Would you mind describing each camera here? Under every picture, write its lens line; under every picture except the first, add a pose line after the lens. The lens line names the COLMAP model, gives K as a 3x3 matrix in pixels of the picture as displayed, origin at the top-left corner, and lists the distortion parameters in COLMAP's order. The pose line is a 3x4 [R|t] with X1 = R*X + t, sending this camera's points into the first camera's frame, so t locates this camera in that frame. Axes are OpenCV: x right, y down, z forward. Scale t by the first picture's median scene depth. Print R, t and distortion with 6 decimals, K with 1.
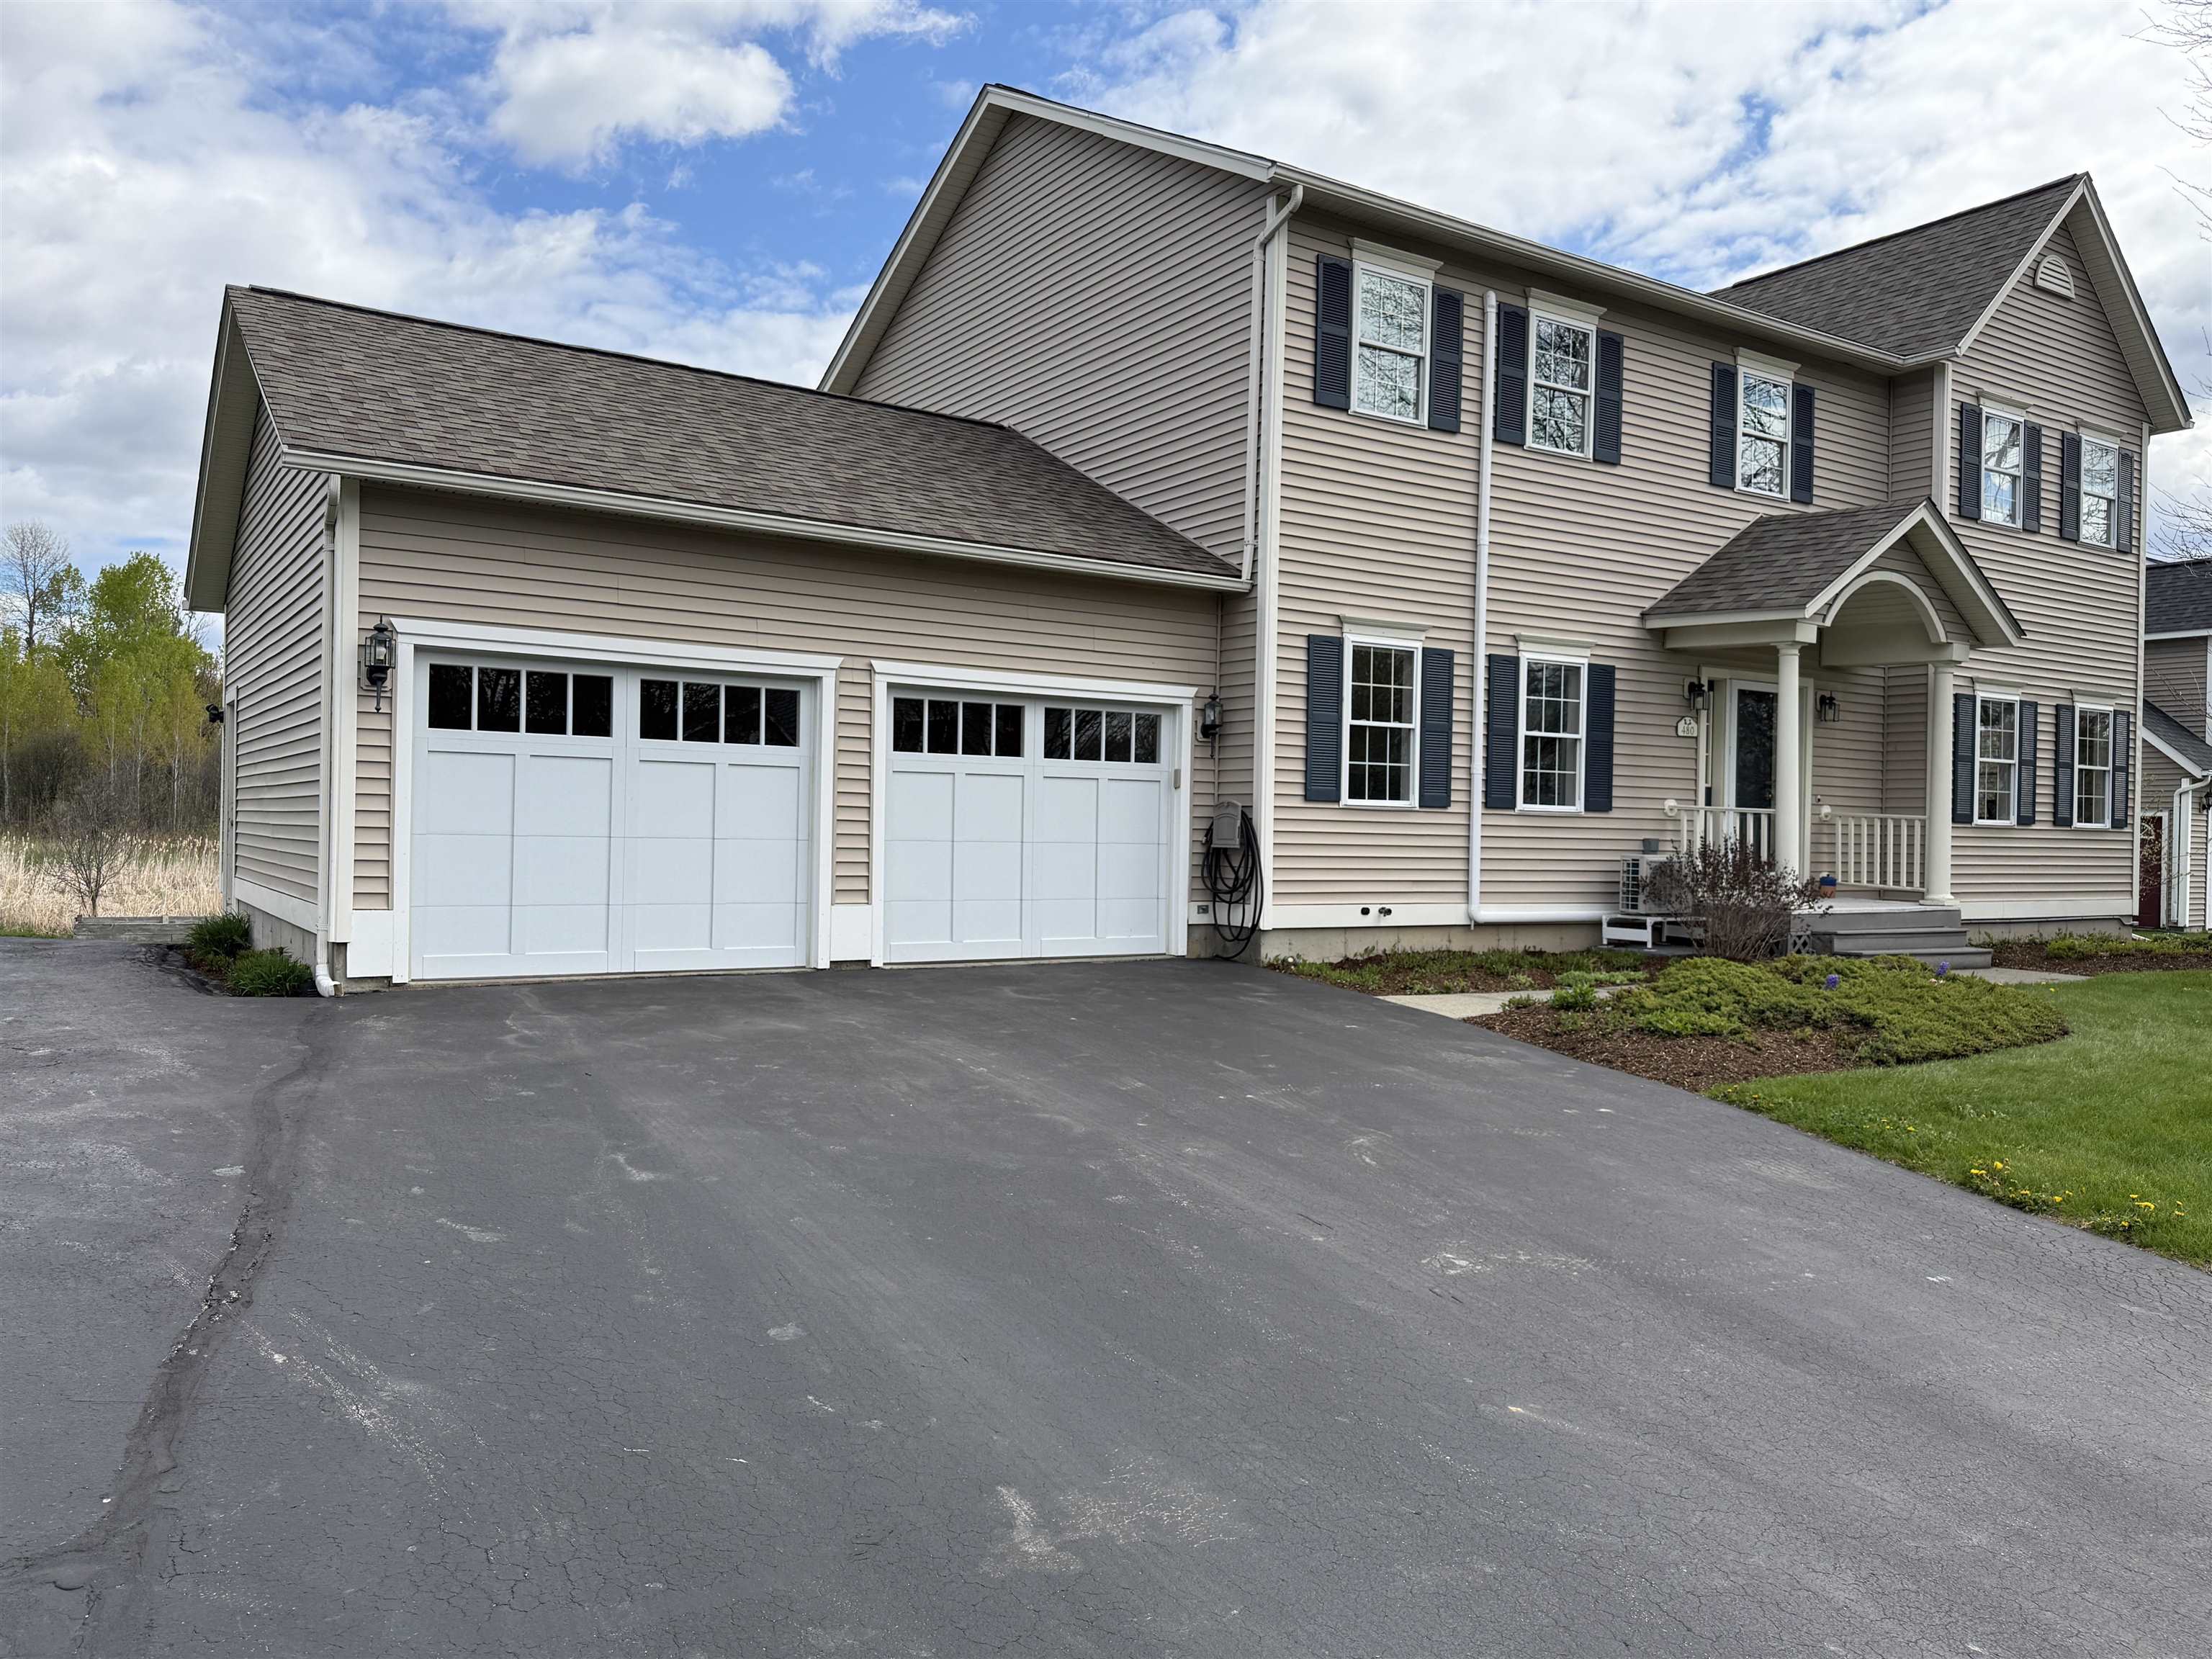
lens RADIAL K [[1598.1, 0, 1150.0], [0, 1598.1, 829.0], [0, 0, 1]] dist [0.074131, -0.040845]
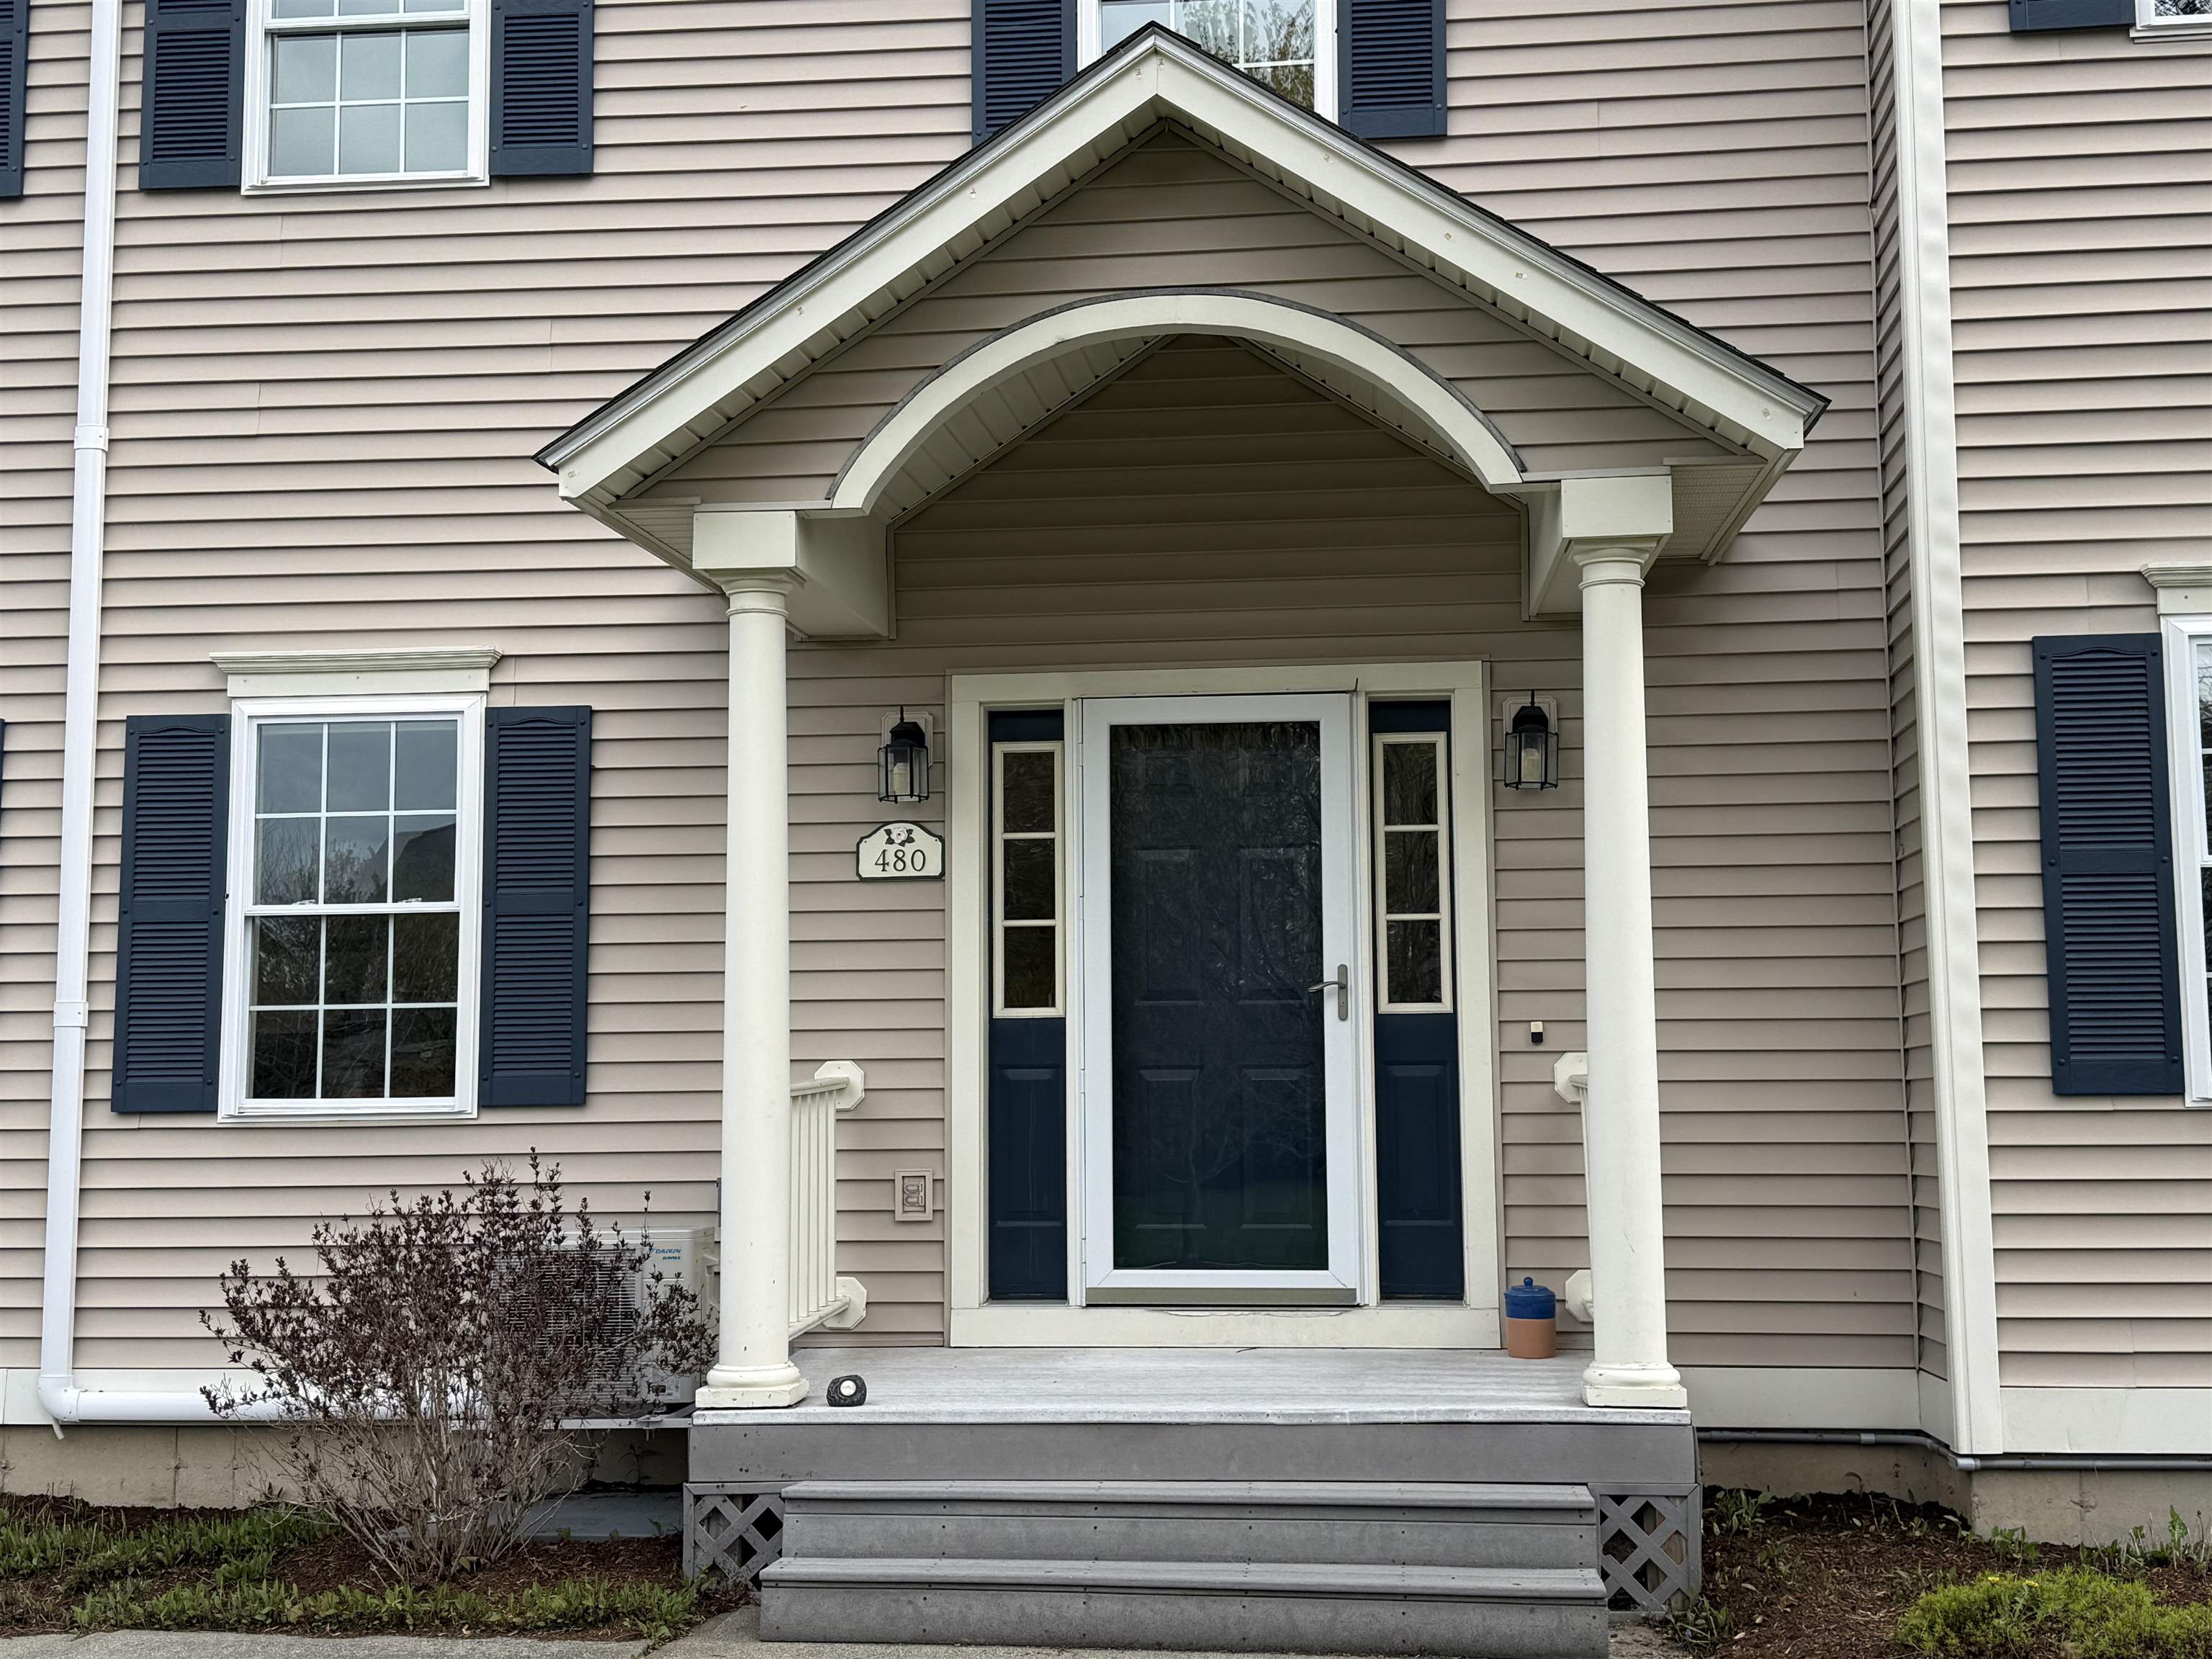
lens RADIAL K [[2929.5, 0, 1104.6], [0, 2929.5, 832.0], [0, 0, 1]] dist [0.130730, 0.000000]
pose [[0.759626, -0.098134, -0.642914, 0.811721], [0.021179, 0.991759, -0.126358, 0.014226], [0.650015, 0.082368, 0.755444, 0.579622]]
